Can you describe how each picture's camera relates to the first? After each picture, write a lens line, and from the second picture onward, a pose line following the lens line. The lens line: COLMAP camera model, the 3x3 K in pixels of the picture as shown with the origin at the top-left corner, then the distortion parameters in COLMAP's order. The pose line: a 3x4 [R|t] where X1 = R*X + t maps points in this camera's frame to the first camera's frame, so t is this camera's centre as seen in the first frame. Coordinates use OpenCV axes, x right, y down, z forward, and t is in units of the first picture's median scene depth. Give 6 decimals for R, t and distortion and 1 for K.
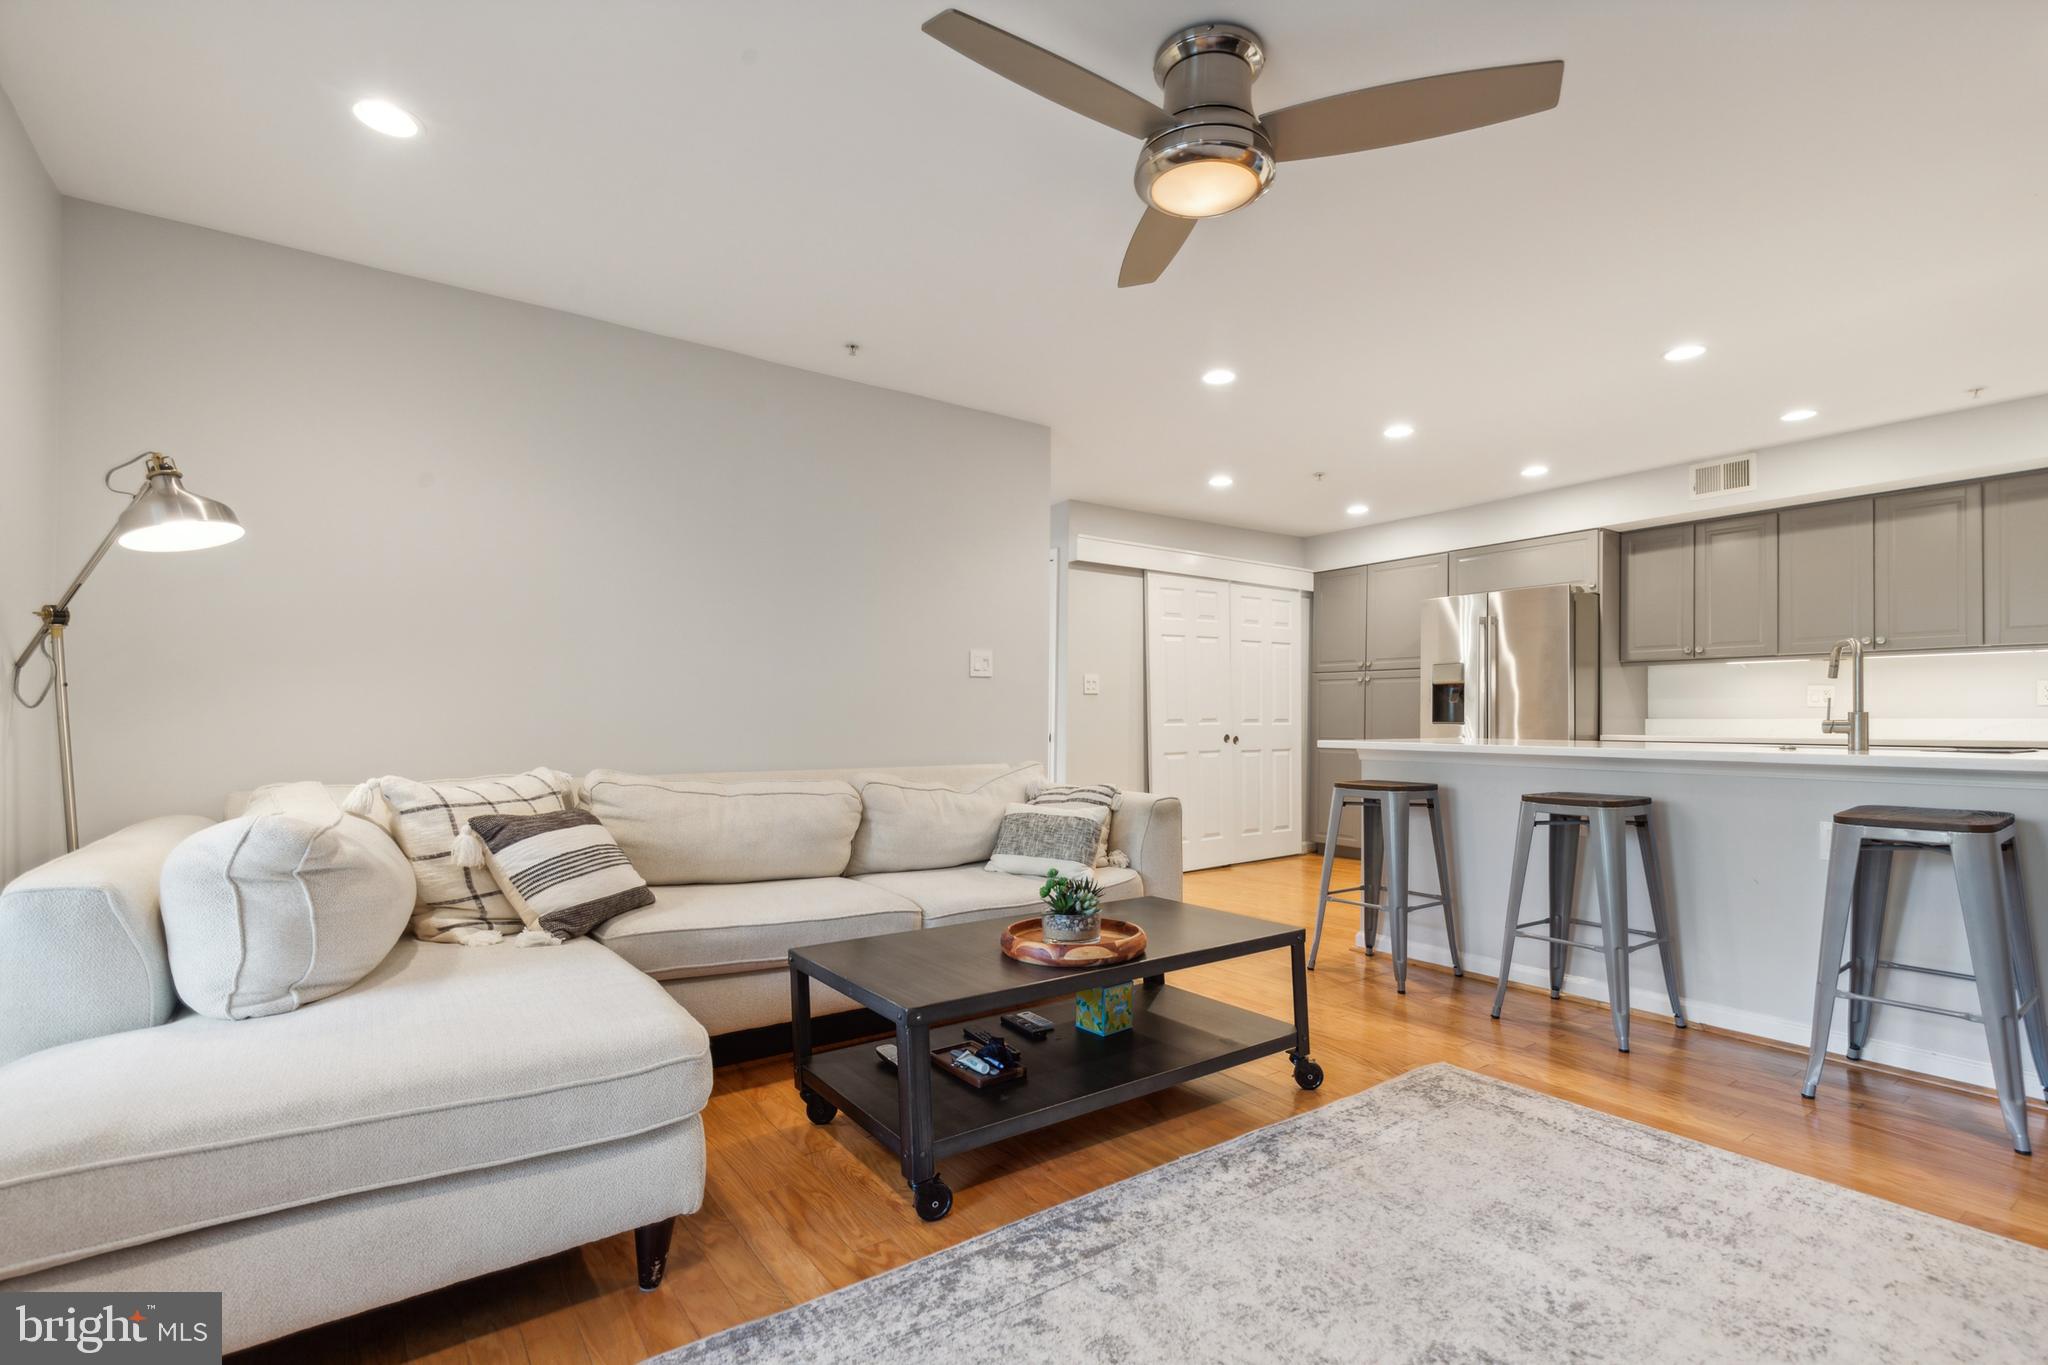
lens RADIAL K [[940.2, 0, 1005.2], [0, 940.2, 707.9], [0, 0, 1]] dist [0.008847, -0.001171]
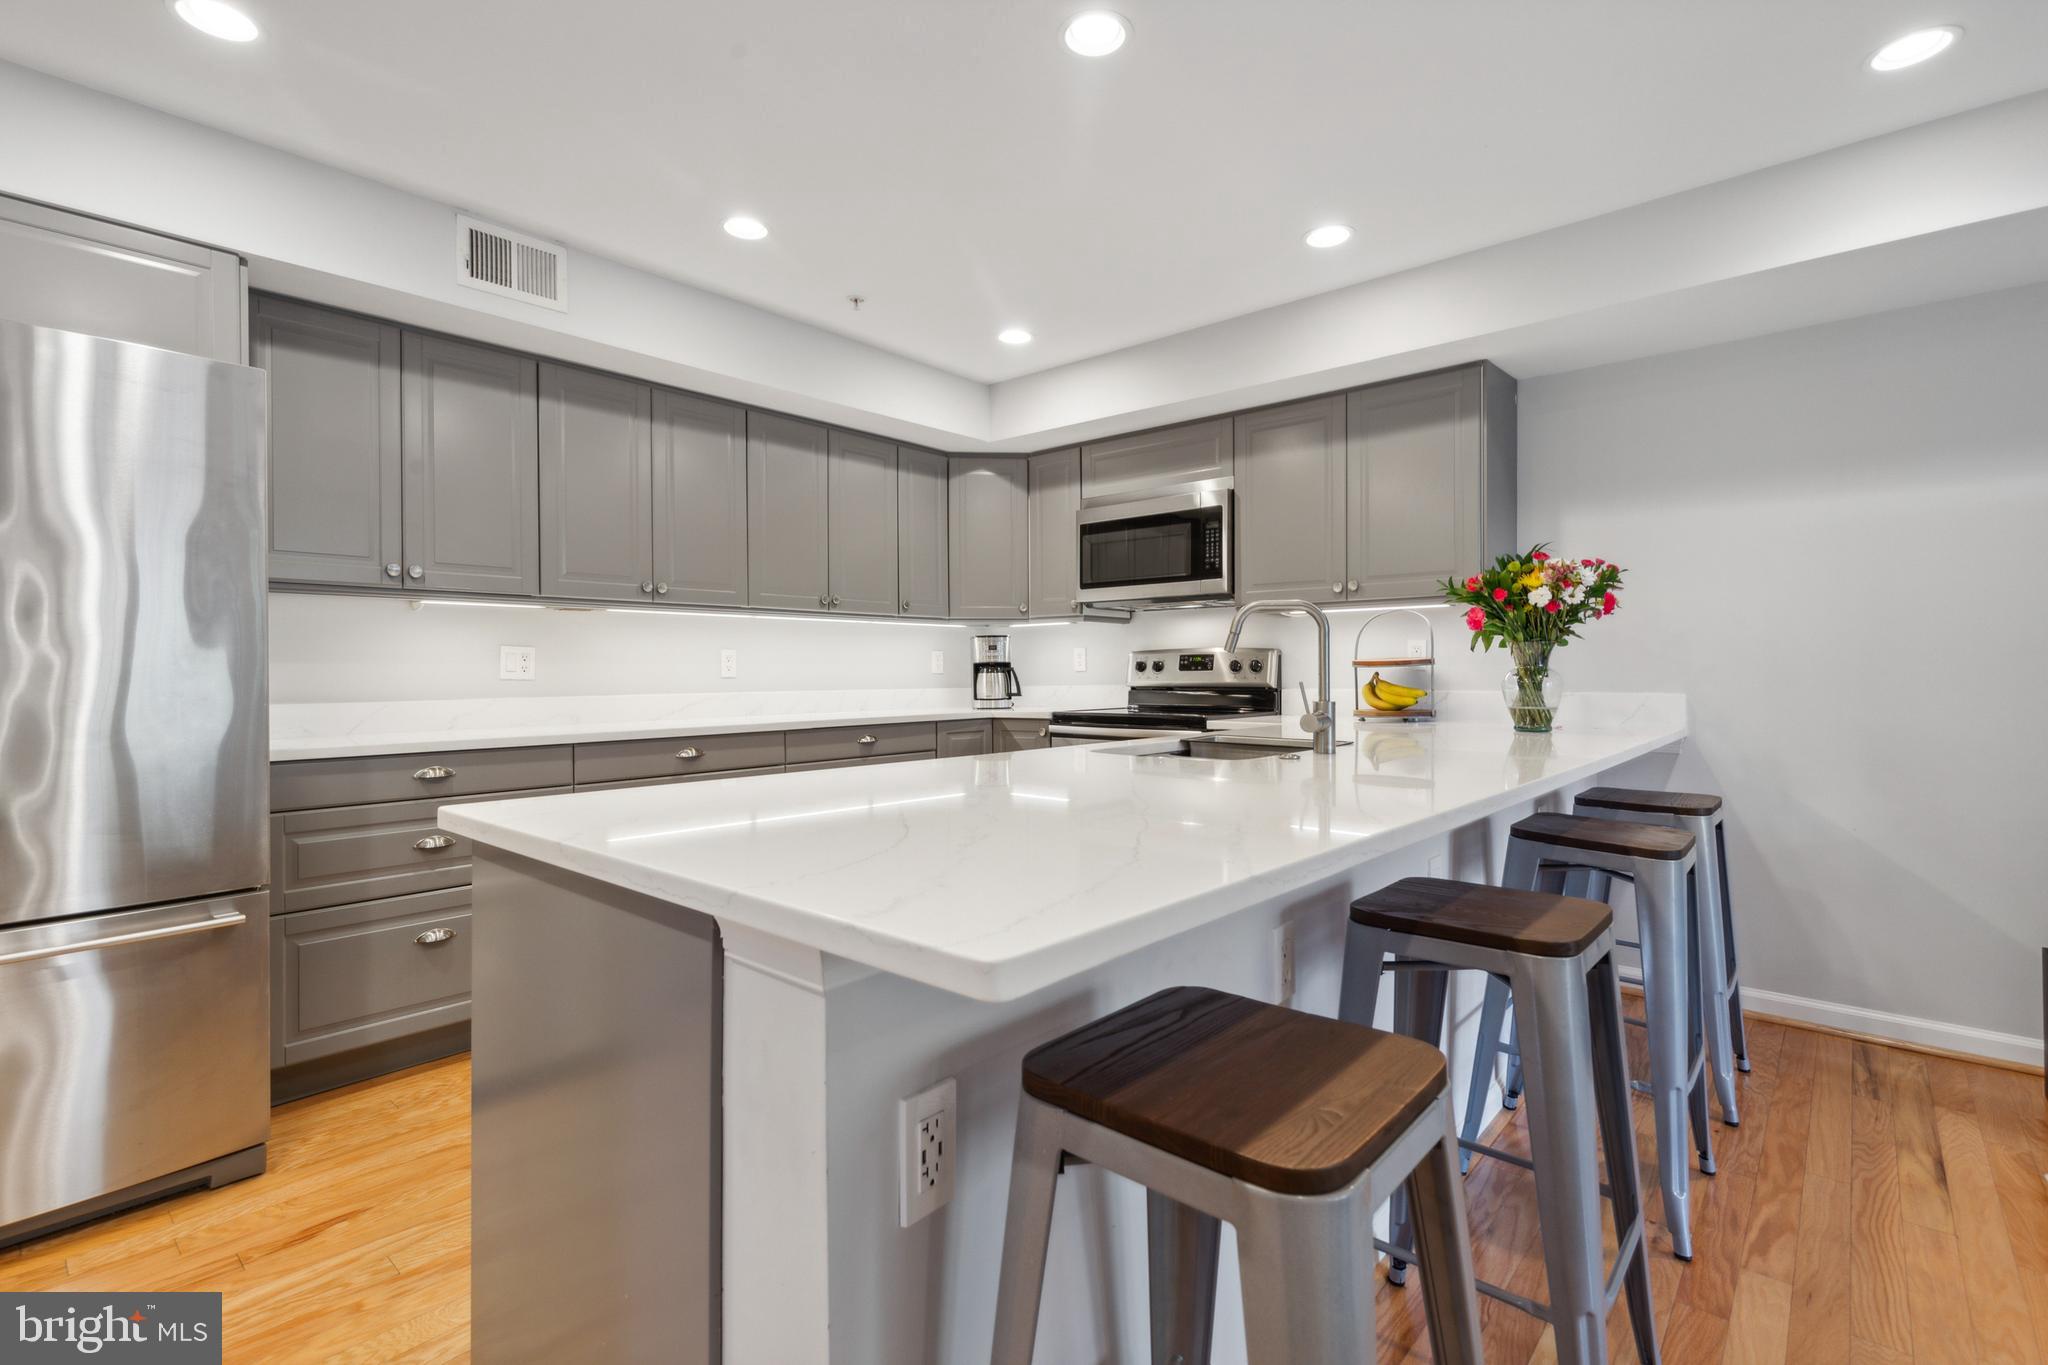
lens RADIAL K [[940.2, 0, 1025.7], [0, 940.2, 672.6], [0, 0, 1]] dist [0.008847, -0.001171]
pose [[-0.250939, -0.003845, 0.967995, 0.138806], [-0.006750, 0.999975, 0.002222, -0.009632], [-0.967979, -0.005976, -0.250959, 0.773141]]
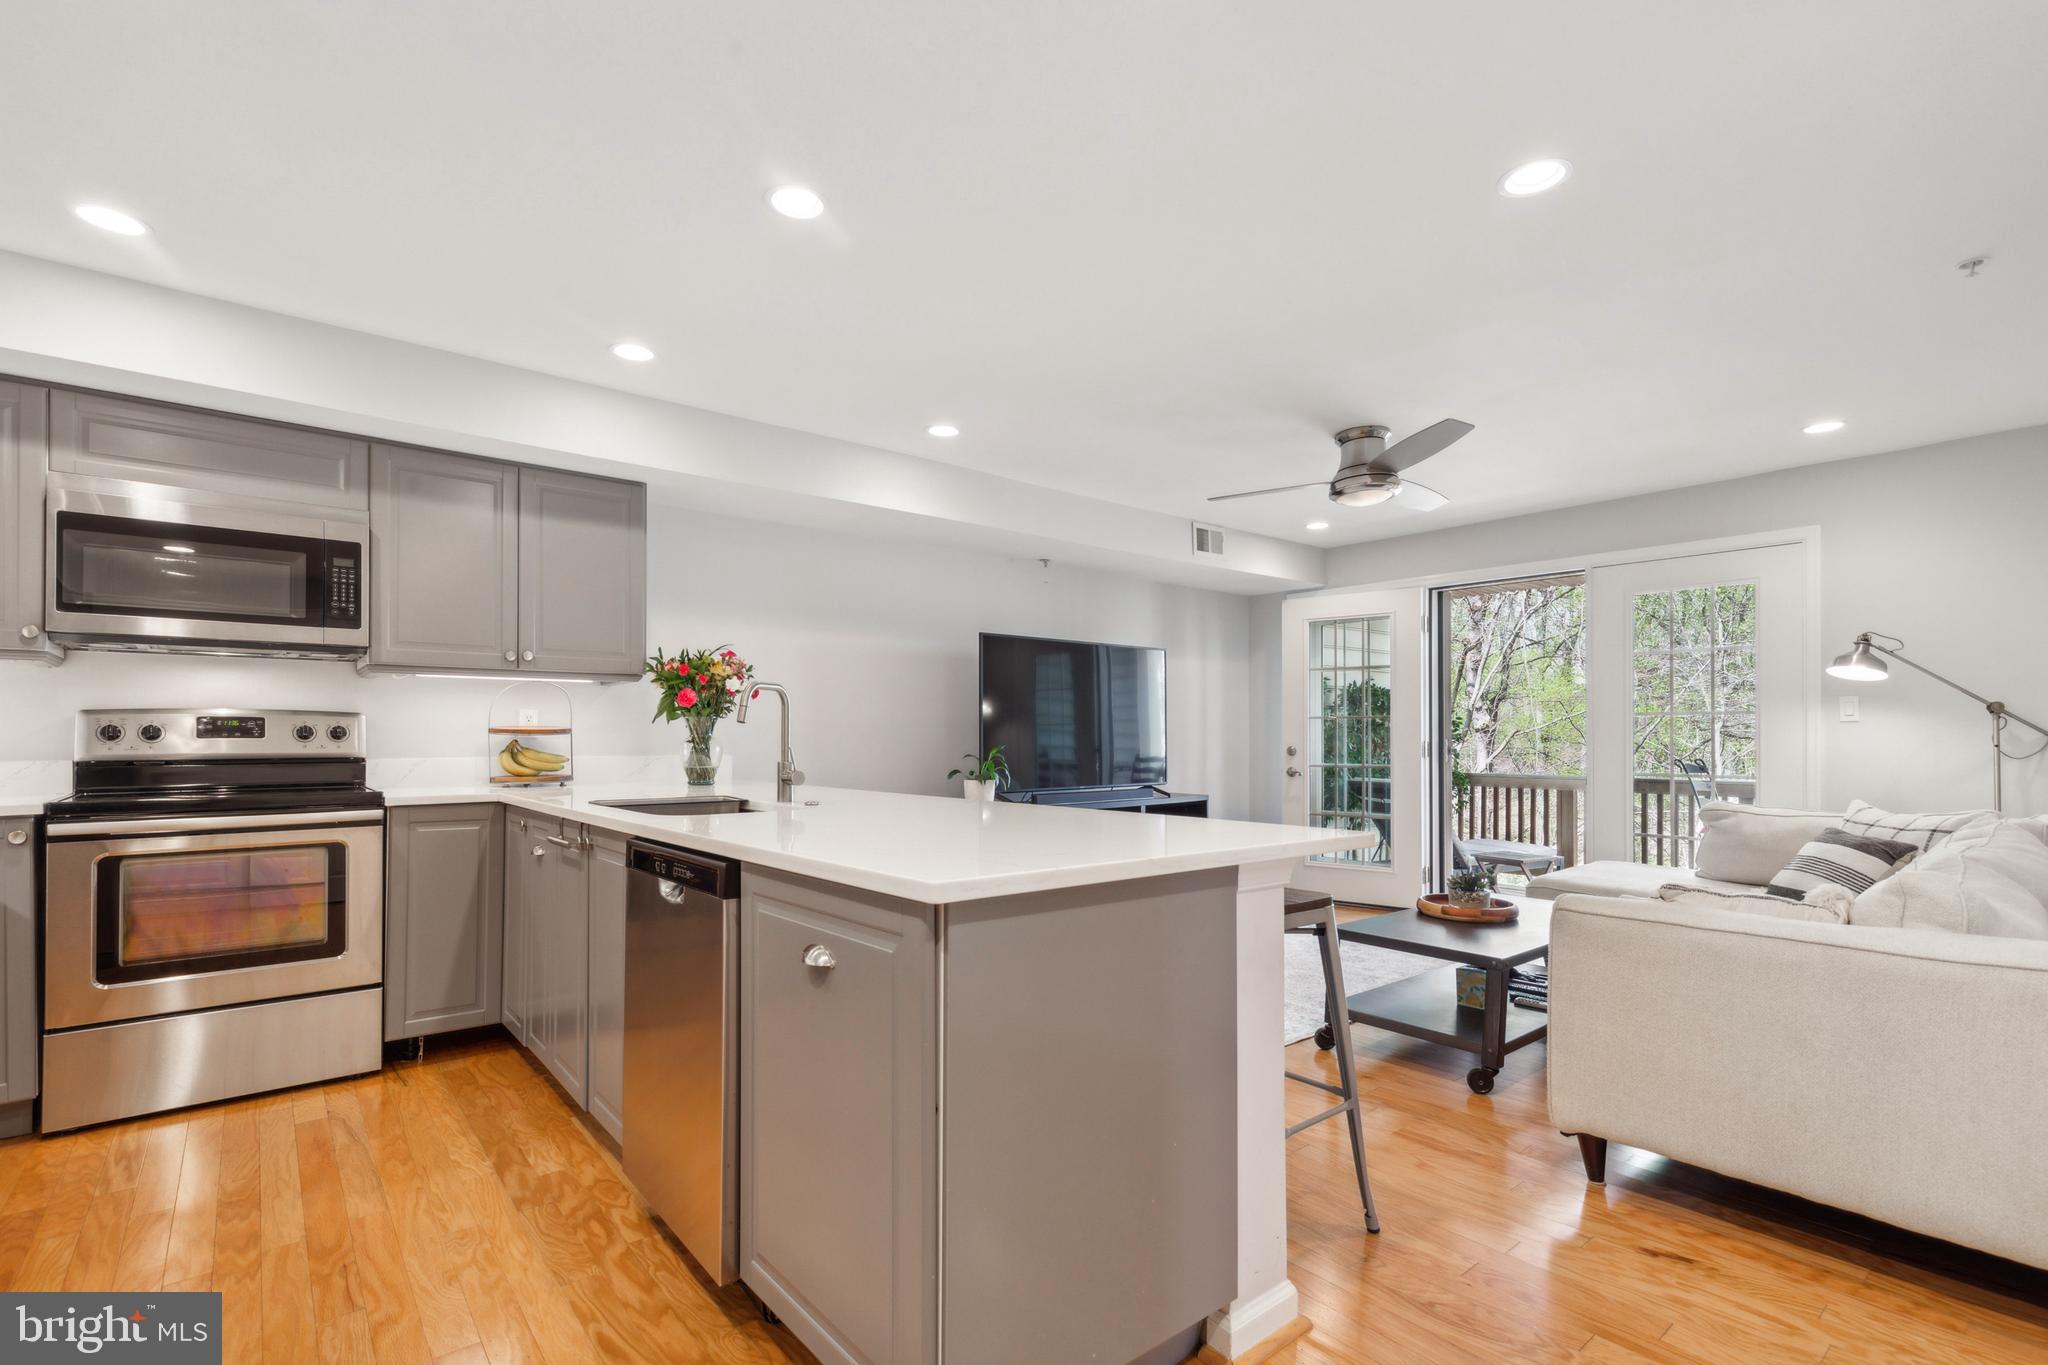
lens RADIAL K [[940.2, 0, 1039.0], [0, 940.2, 722.0], [0, 0, 1]] dist [0.008847, -0.001171]
pose [[-0.994407, -0.002579, -0.105582, 0.407837], [-0.000045, 0.999712, -0.024001, -0.006273], [0.105613, -0.023862, -0.994121, 1.083681]]
